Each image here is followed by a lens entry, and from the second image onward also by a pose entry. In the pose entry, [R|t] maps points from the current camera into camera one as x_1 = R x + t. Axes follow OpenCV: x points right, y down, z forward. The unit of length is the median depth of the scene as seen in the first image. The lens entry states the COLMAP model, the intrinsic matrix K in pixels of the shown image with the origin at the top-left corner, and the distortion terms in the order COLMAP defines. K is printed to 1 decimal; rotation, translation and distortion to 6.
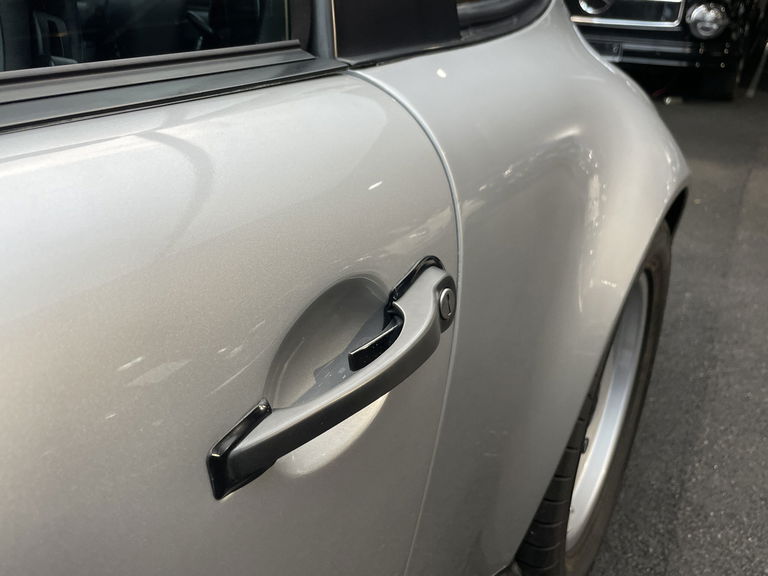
lens RADIAL K [[666.2, 0, 384.0], [0, 666.2, 288.0], [0, 0, 1]] dist [0.092625, -0.141079]
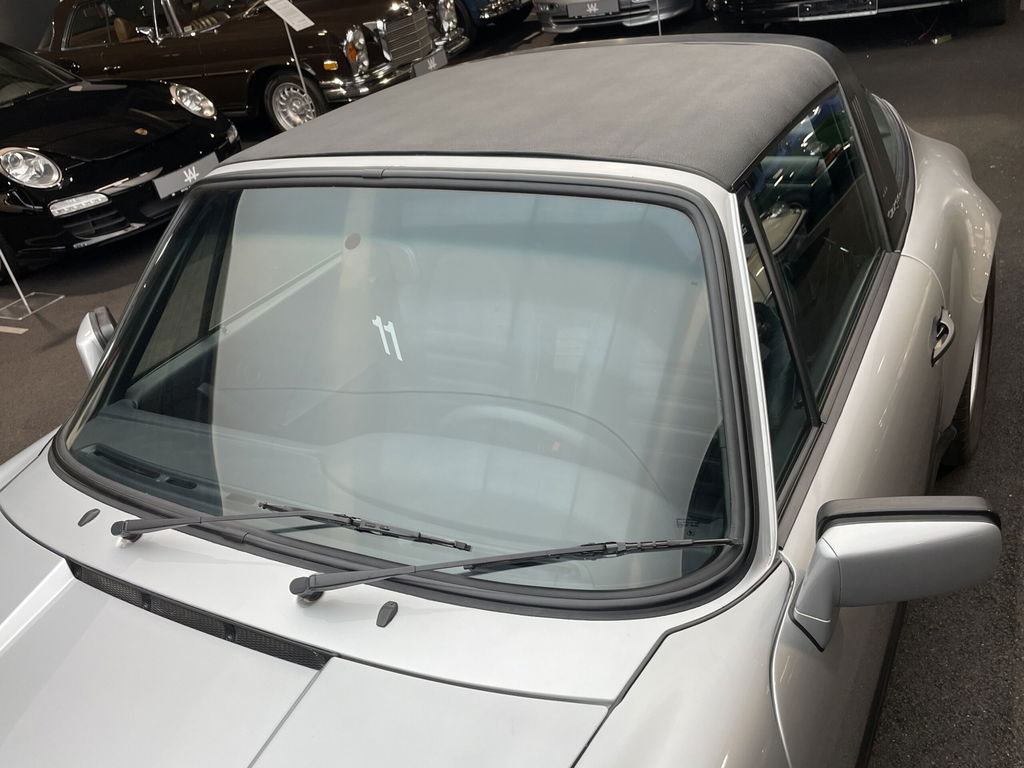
lens RADIAL K [[869.4, 0, 512.0], [0, 869.4, 384.0], [0, 0, 1]] dist [0.058049, -0.074104]
pose [[0.974954, -0.204182, -0.088174, -0.508942], [0.211351, 0.974011, 0.081449, -0.142008], [0.069252, -0.098044, 0.992770, -1.059166]]
